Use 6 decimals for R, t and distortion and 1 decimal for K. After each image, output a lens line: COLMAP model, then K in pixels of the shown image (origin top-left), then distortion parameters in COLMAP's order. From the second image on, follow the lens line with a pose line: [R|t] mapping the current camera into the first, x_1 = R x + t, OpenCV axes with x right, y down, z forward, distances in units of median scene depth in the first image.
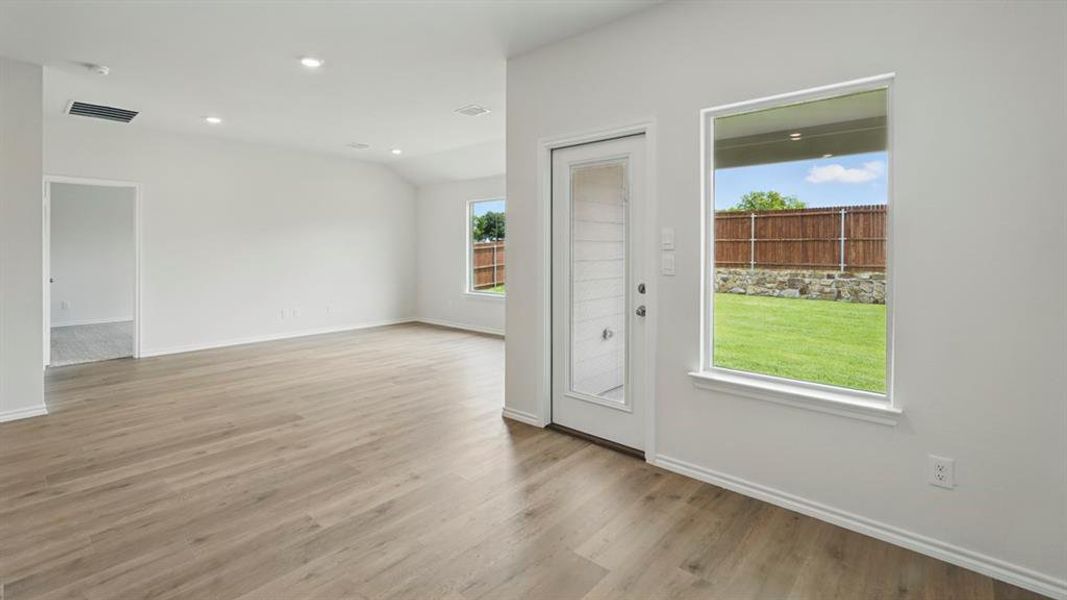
lens RADIAL K [[474.4, 0, 529.1], [0, 474.4, 253.7], [0, 0, 1]] dist [-0.004130, 0.000836]
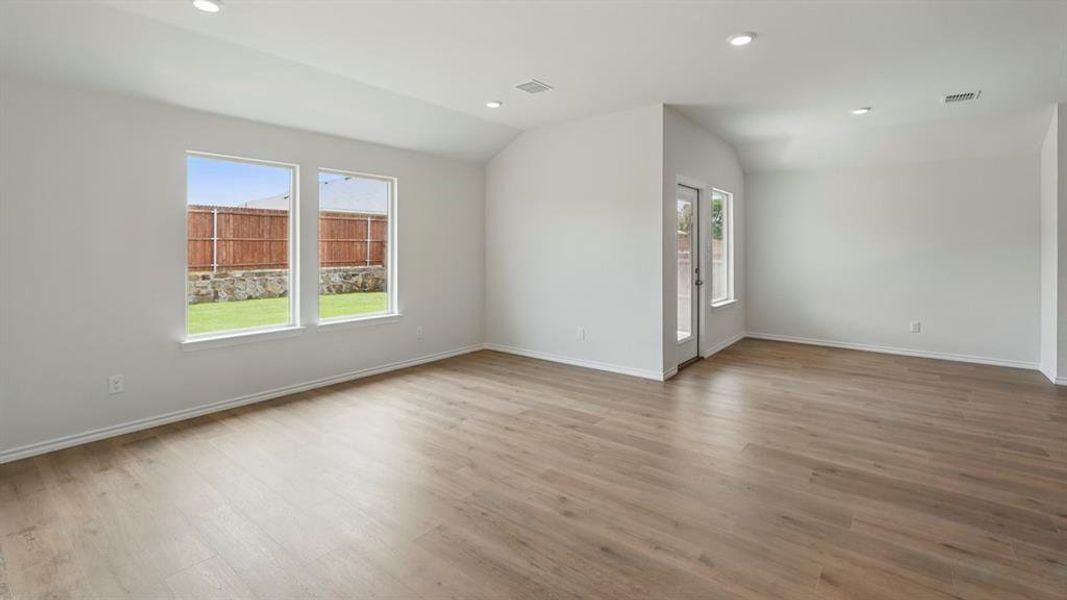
lens RADIAL K [[474.4, 0, 529.1], [0, 474.4, 253.7], [0, 0, 1]] dist [-0.004130, 0.000836]
pose [[-0.056917, -0.009357, 0.998335, -0.566170], [0.007710, 0.999922, 0.009812, -0.006681], [-0.998349, 0.008256, -0.056840, 0.619595]]
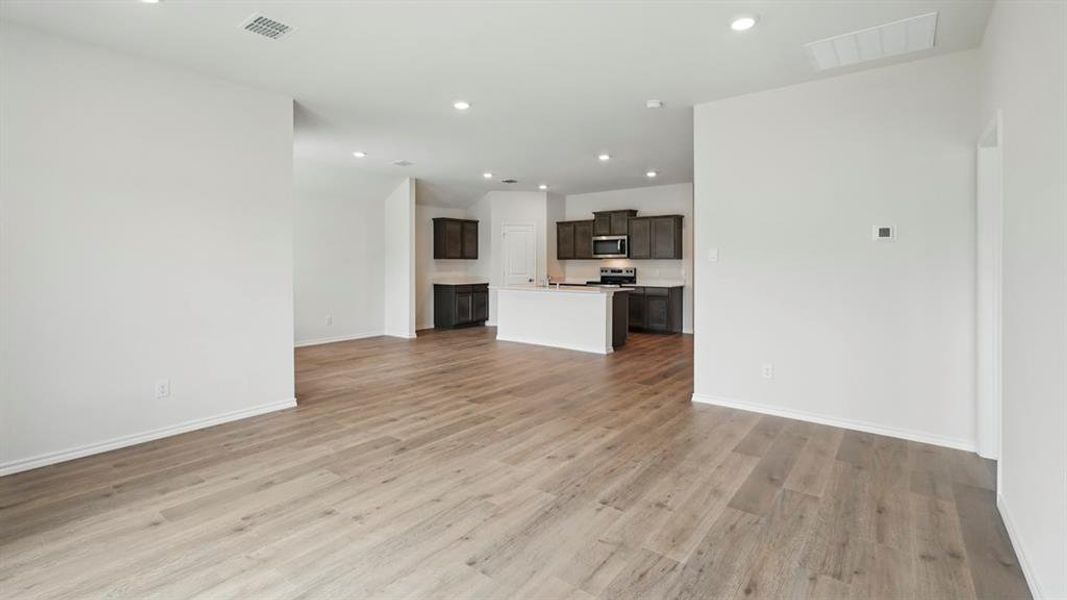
lens RADIAL K [[479.8, 0, 535.2], [0, 479.8, 249.4], [0, 0, 1]] dist [-0.001129, -0.000129]
pose [[-0.997374, -0.002313, -0.072386, -0.239550], [-0.001058, 0.999849, -0.017370, -0.007462], [0.072415, -0.017248, -0.997225, 0.955085]]
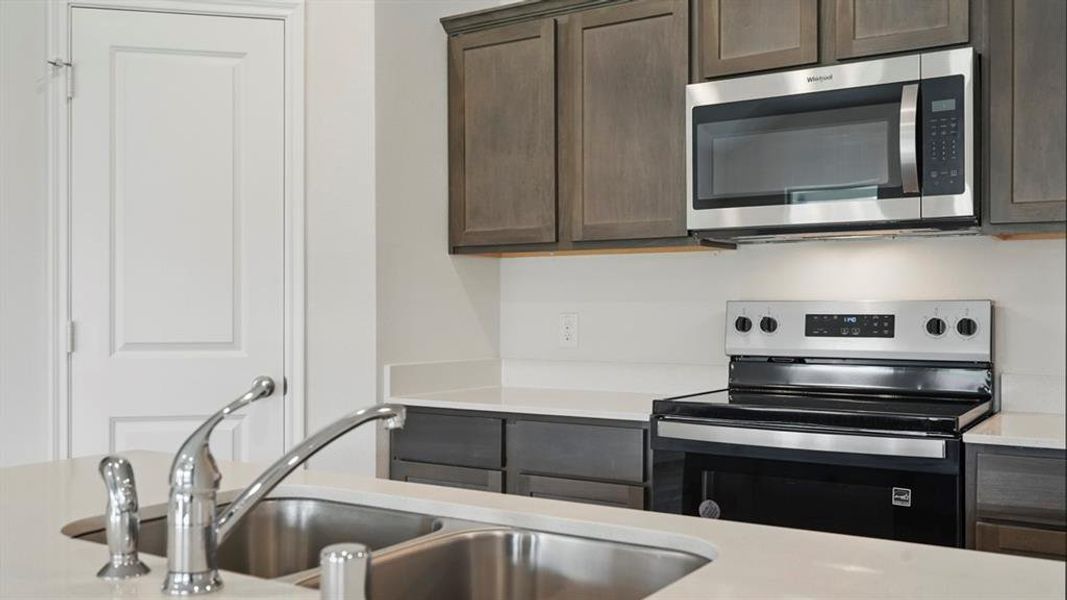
lens RADIAL K [[1018.8, 0, 533.5], [0, 1018.8, 300.0], [0, 0, 1]] dist [0.039593, 0.002209]
pose [[-0.985984, -0.001802, -0.166832, -0.346356], [-0.002090, 0.999997, 0.001550, 0.015169], [0.166828, 0.001877, -0.985984, 0.173739]]
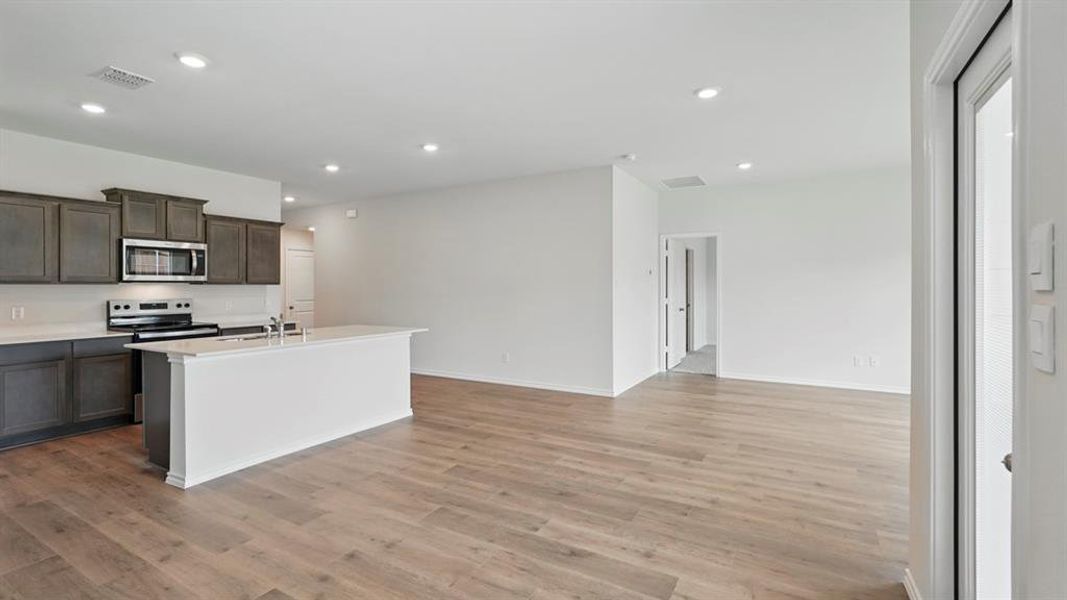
lens RADIAL K [[474.1, 0, 528.9], [0, 474.1, 287.7], [0, 0, 1]] dist [-0.001131, 0.000457]
pose [[0.197959, 0.001775, -0.980209, 0.174992], [-0.006978, 0.999976, 0.000402, -0.003043], [0.980185, 0.006760, 0.197967, 0.194829]]
